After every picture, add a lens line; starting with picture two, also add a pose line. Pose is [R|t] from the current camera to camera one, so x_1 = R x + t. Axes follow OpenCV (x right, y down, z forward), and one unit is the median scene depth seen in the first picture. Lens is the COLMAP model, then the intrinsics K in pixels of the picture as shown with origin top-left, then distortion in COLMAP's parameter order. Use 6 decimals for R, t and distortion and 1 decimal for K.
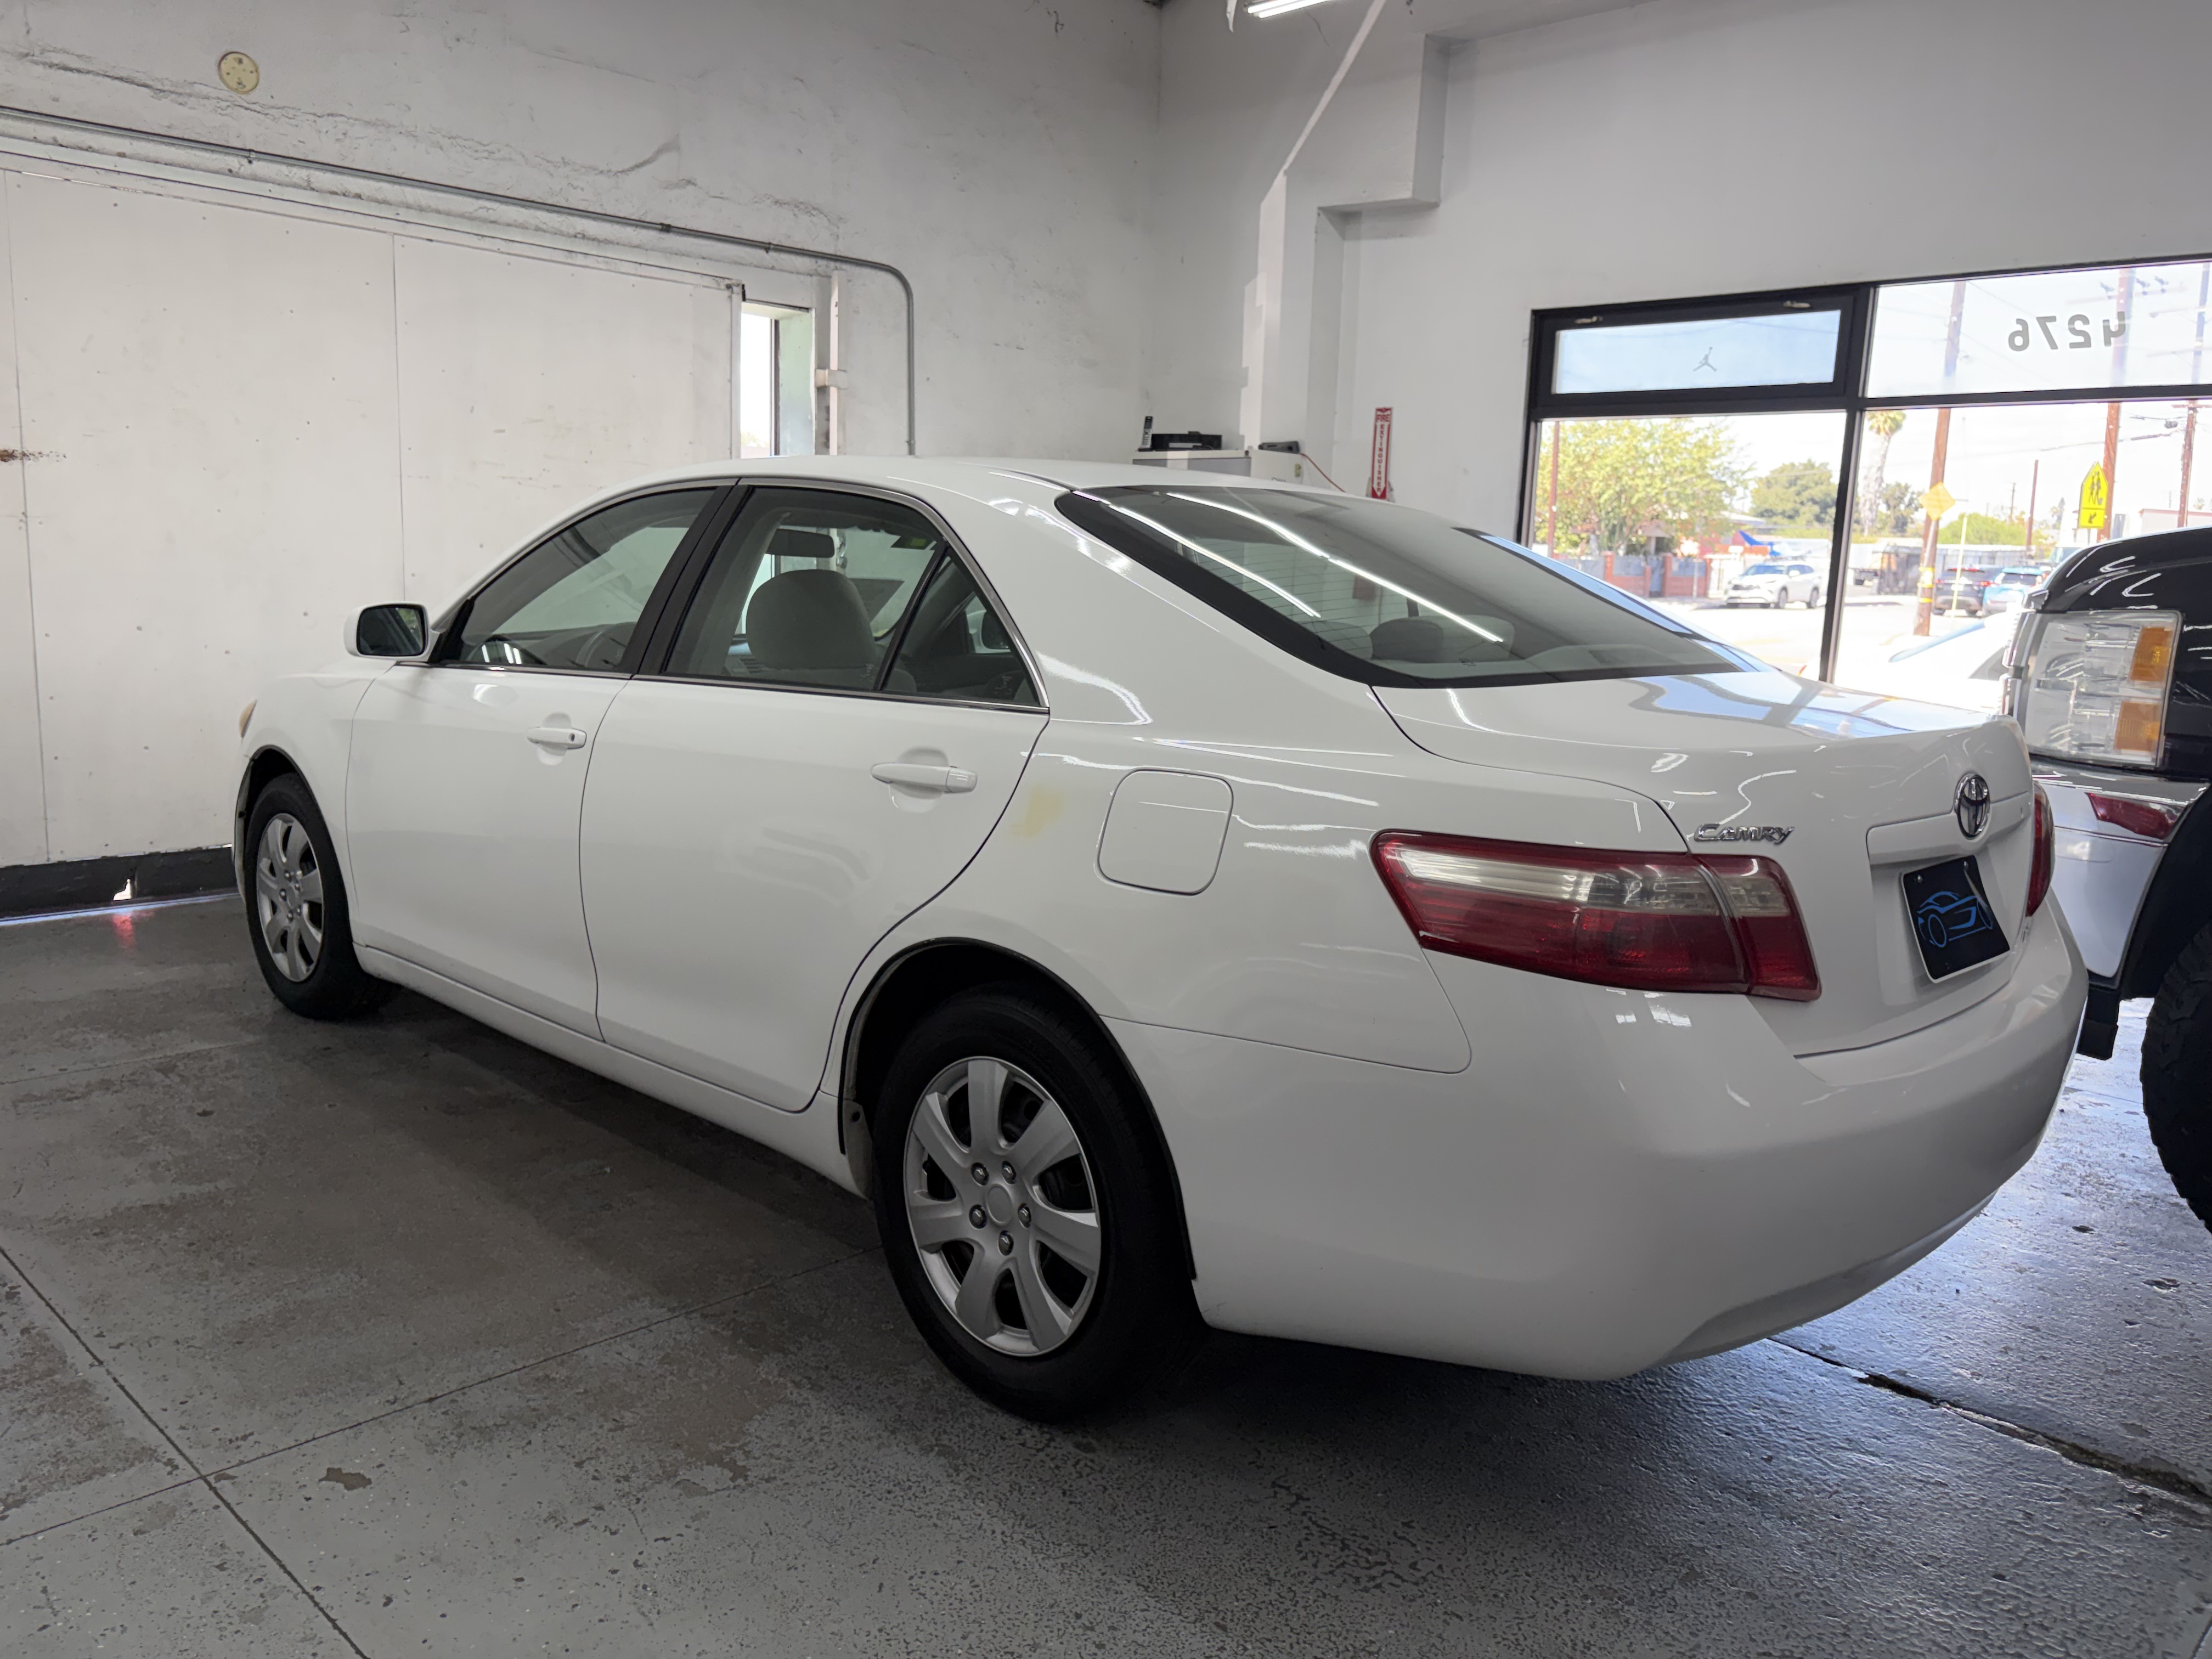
lens RADIAL K [[1680.0, 0, 1114.9], [0, 1680.0, 820.4], [0, 0, 1]] dist [0.031528, -0.022622]
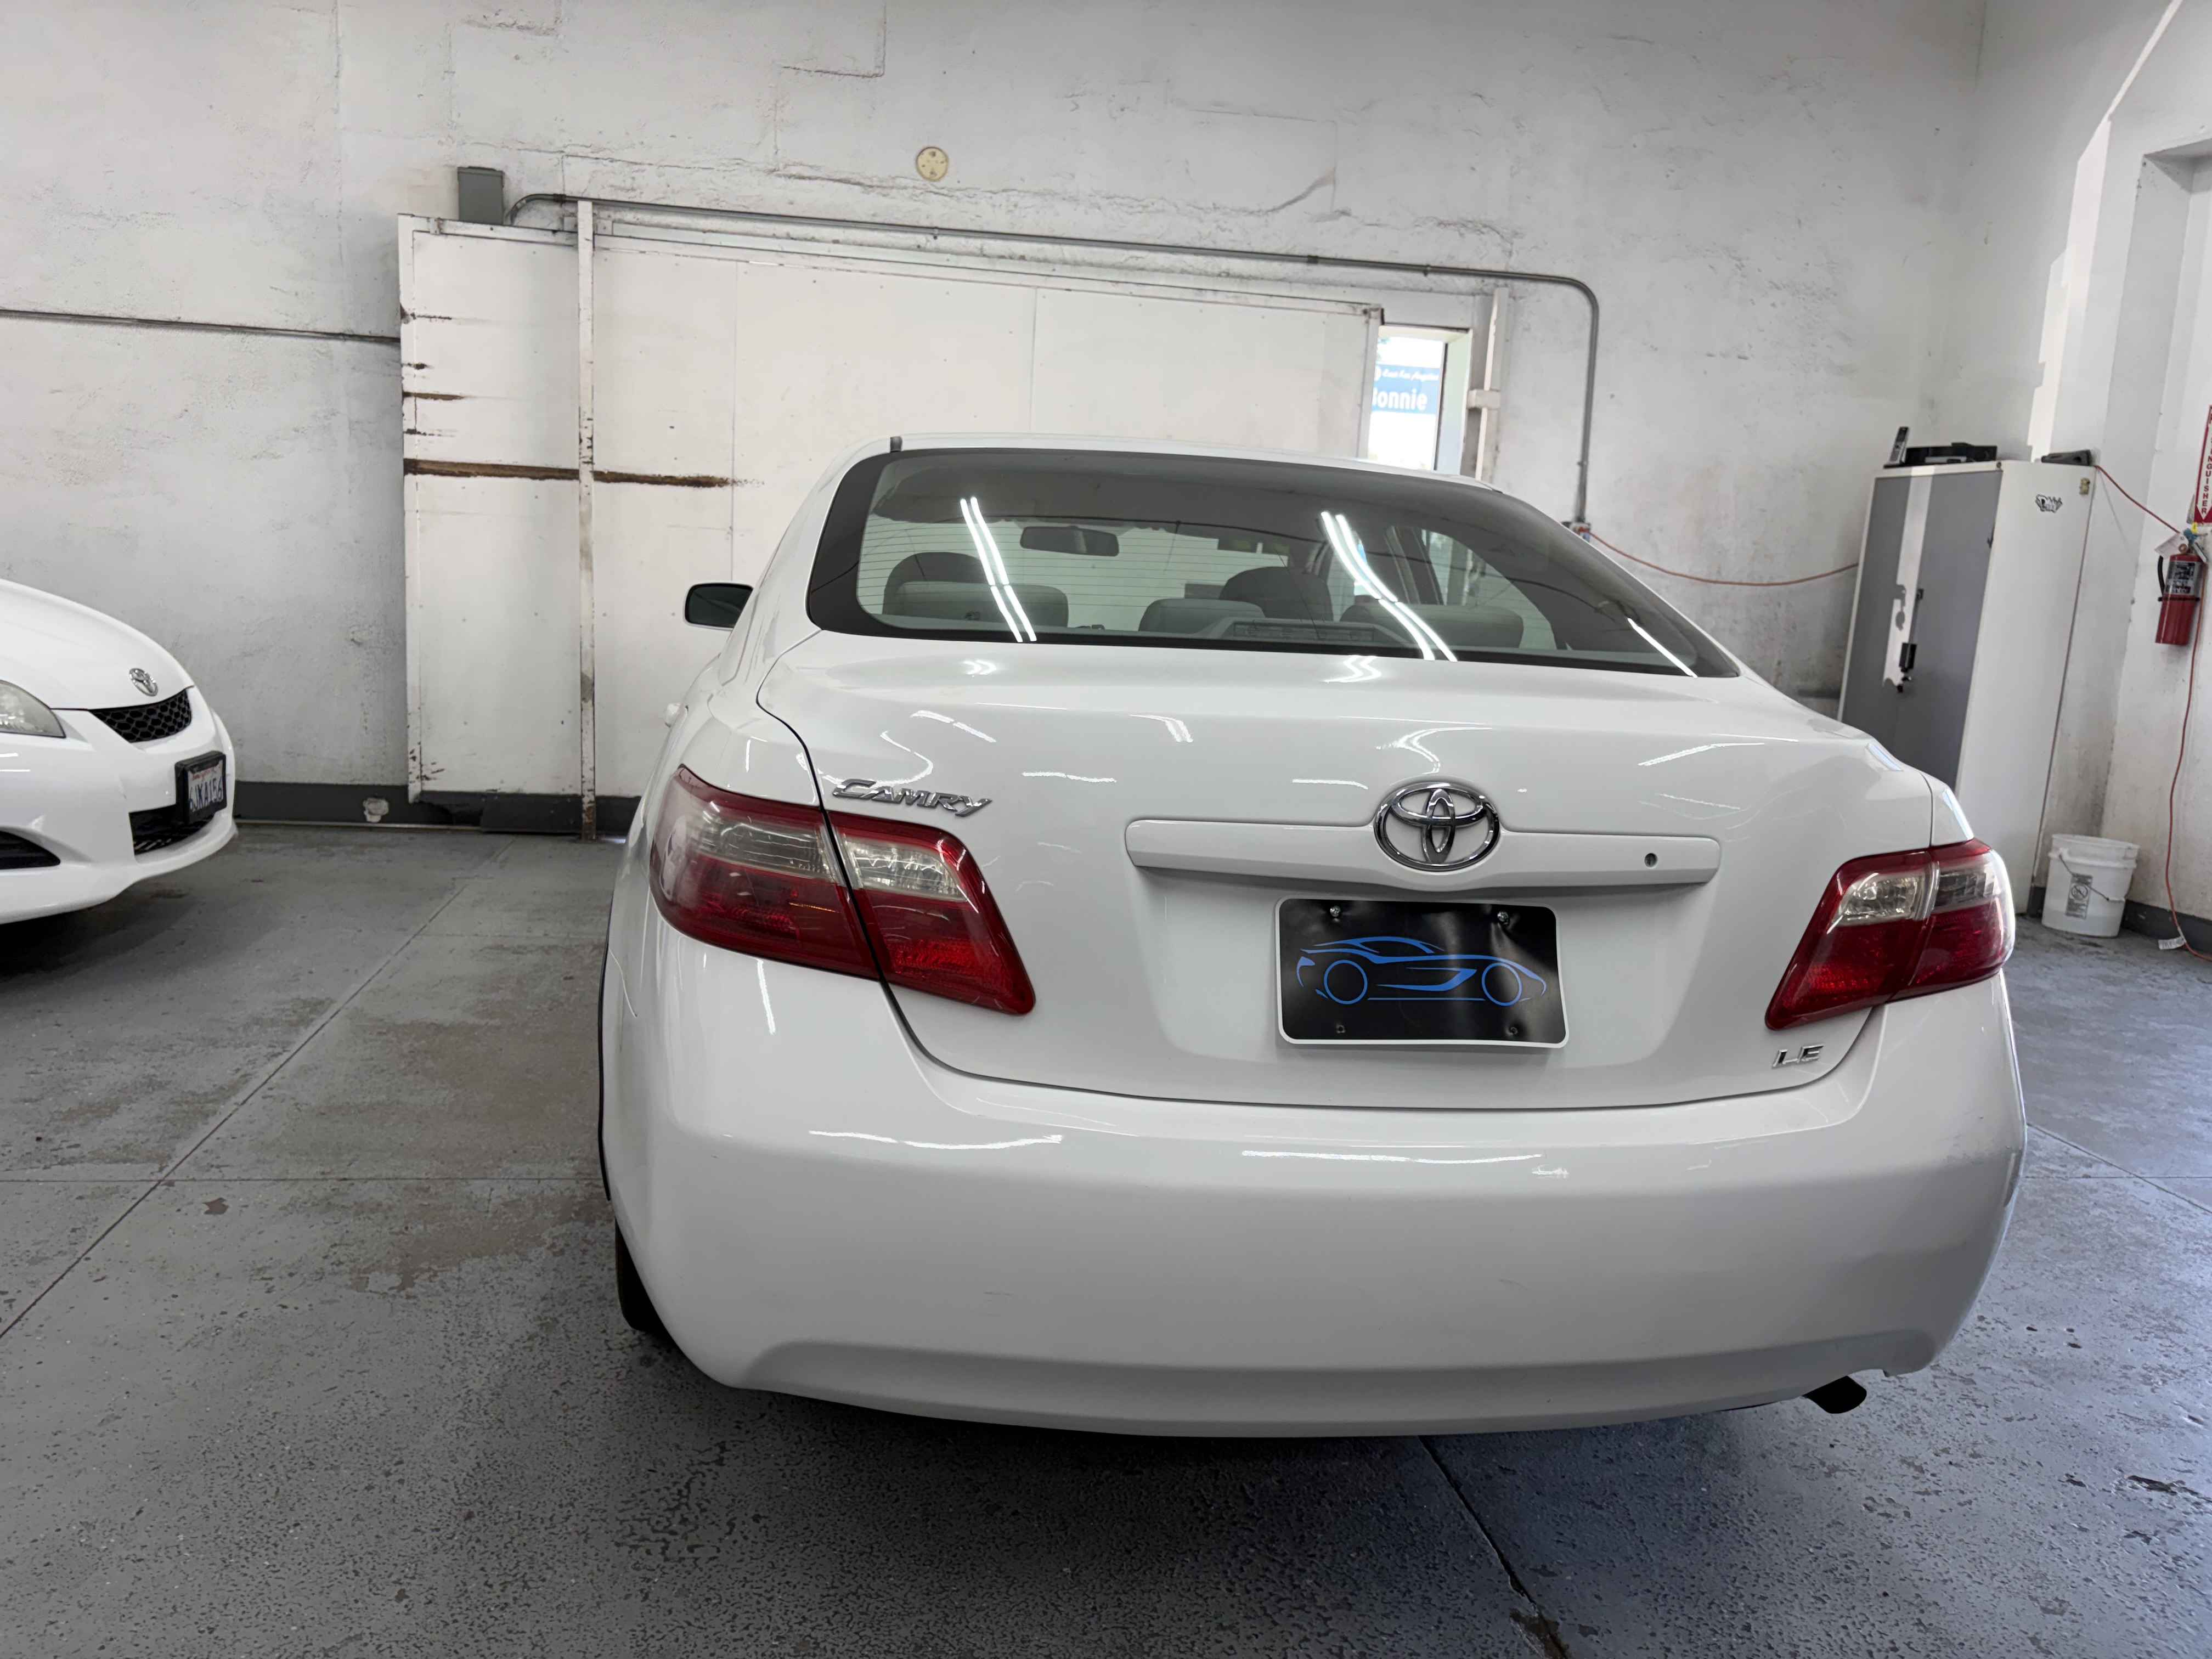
lens RADIAL K [[1691.6, 0, 1090.2], [0, 1691.6, 830.1], [0, 0, 1]] dist [0.038075, -0.040975]
pose [[0.798193, 0.103520, -0.593441, 0.326221], [-0.121181, 0.992578, 0.010155, 0.001527], [0.590088, 0.063808, 0.804814, 0.123876]]
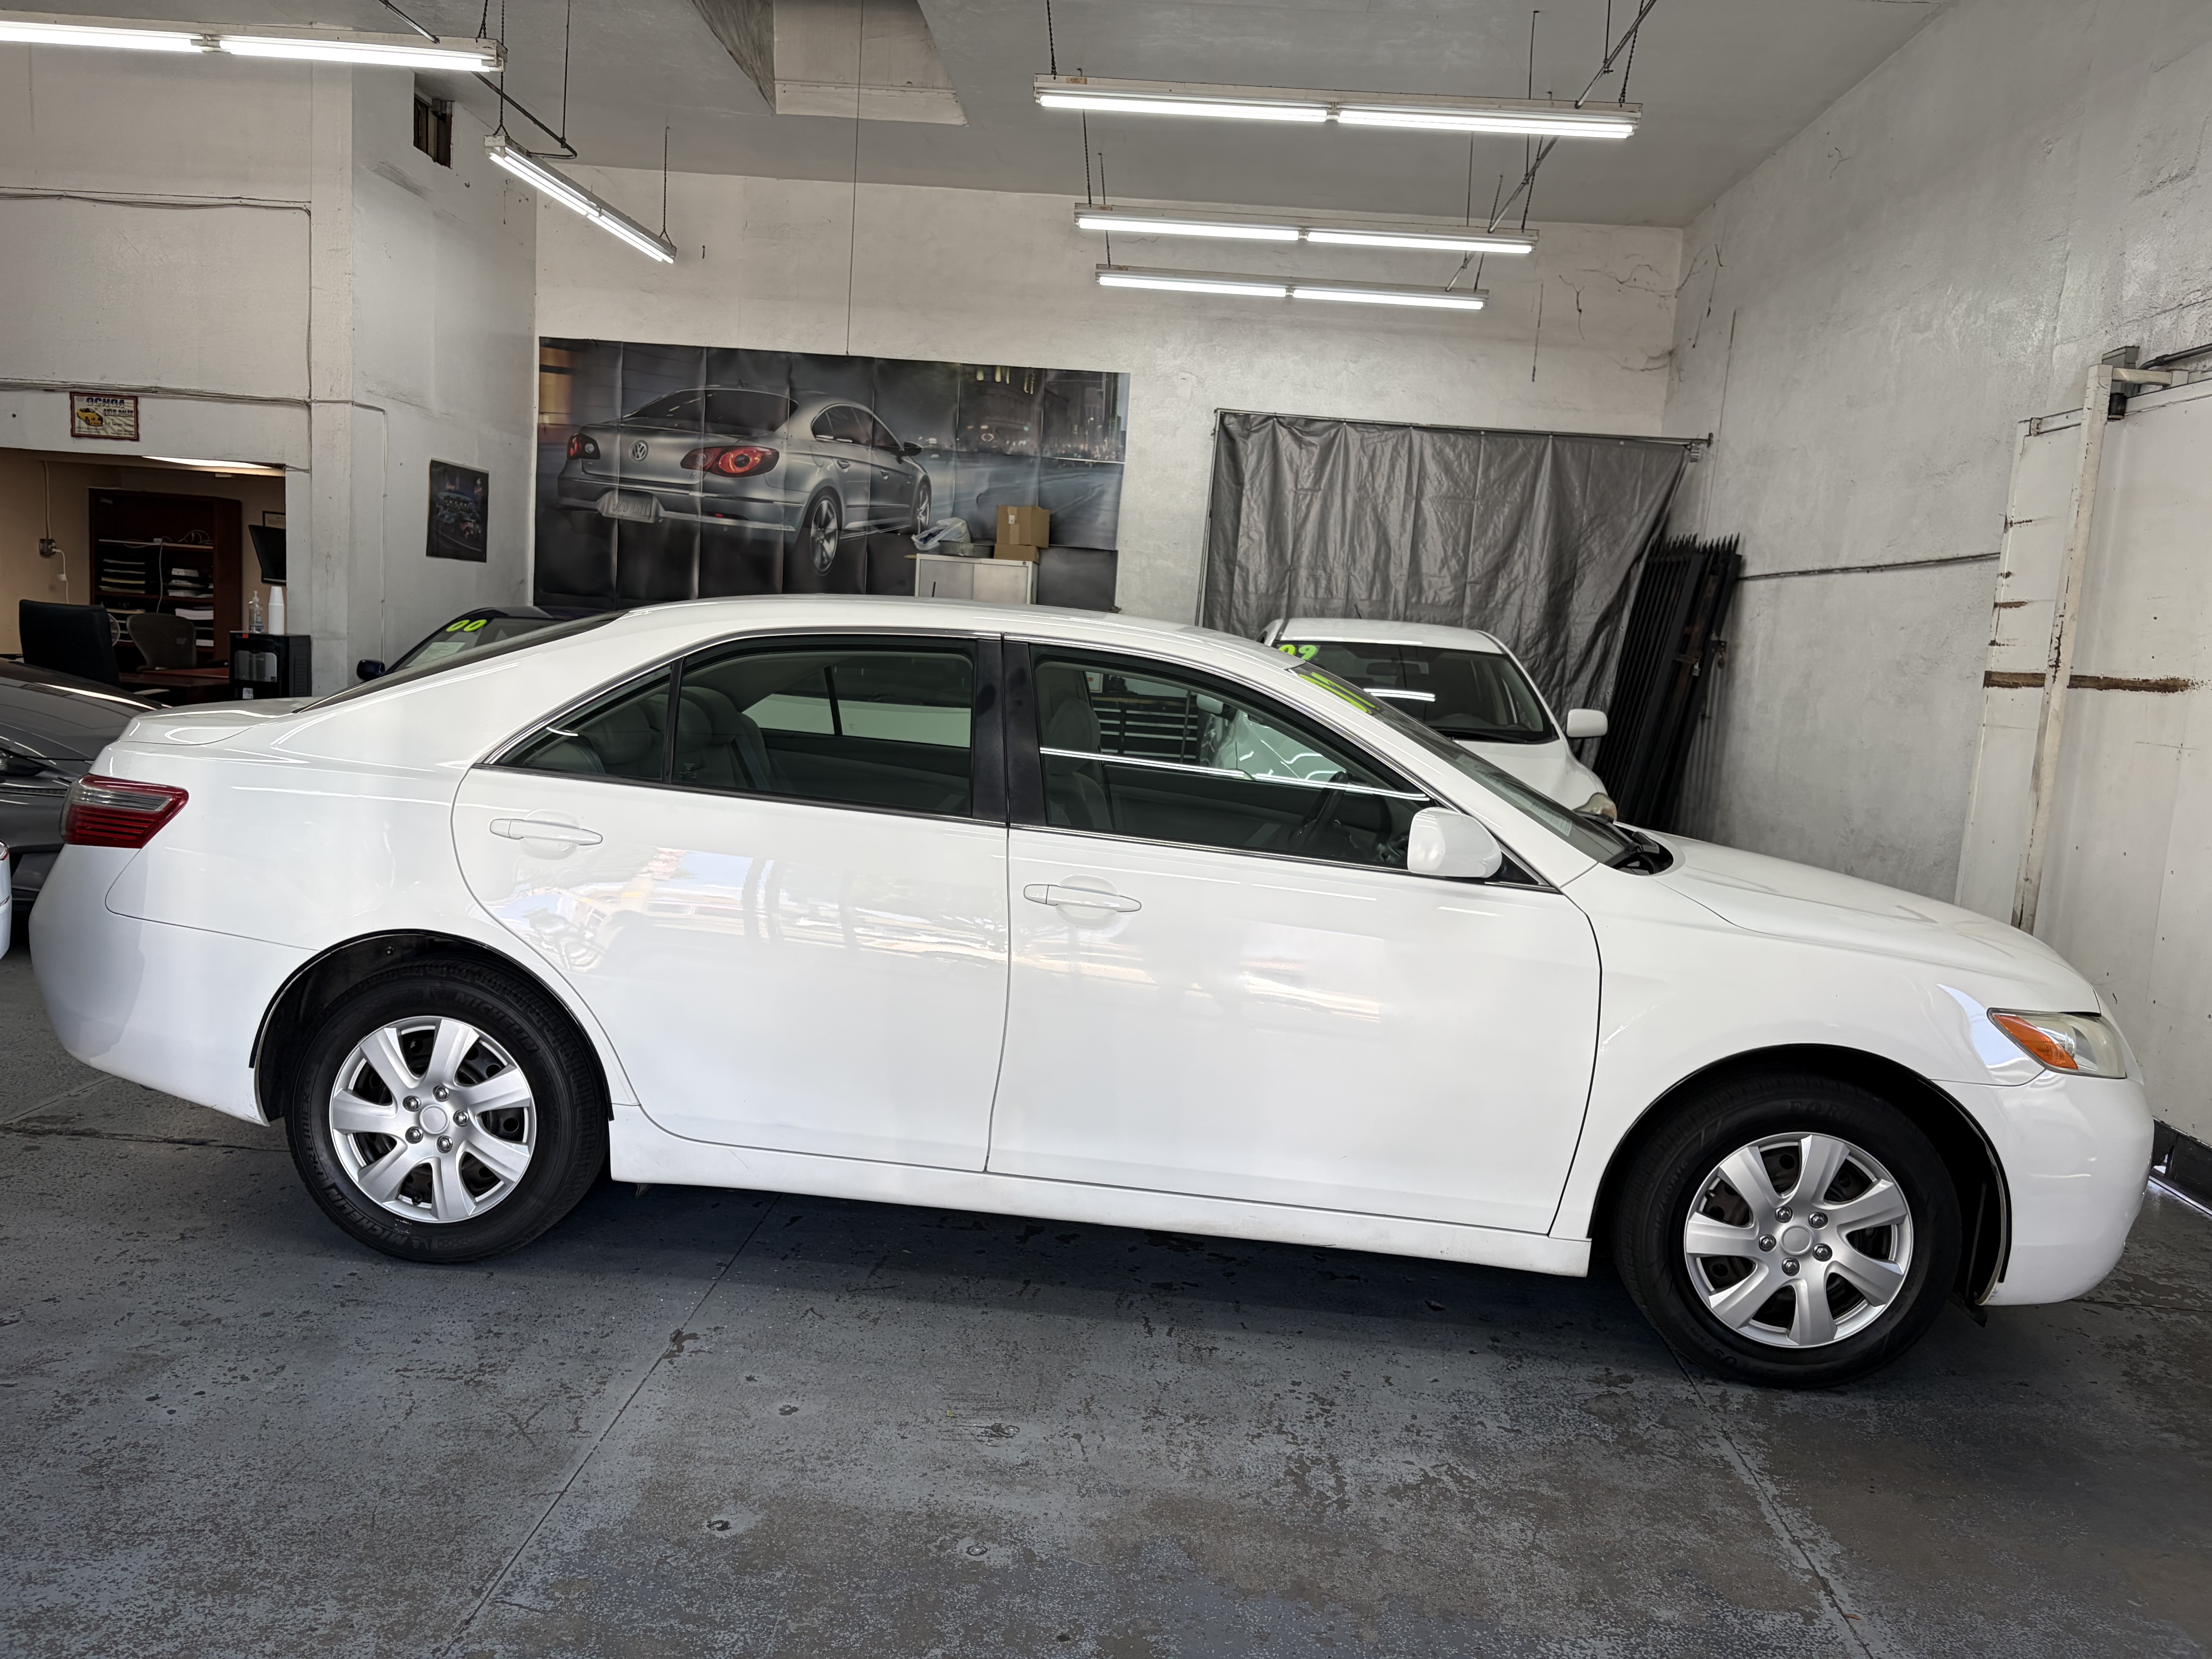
lens RADIAL K [[1680.0, 0, 1114.9], [0, 1680.0, 820.4], [0, 0, 1]] dist [0.031528, -0.022622]
pose [[-0.752492, -0.006595, -0.658568, 0.392418], [-0.190958, 0.959180, 0.208586, -0.200203], [0.630310, 0.282718, -0.723035, 1.183952]]
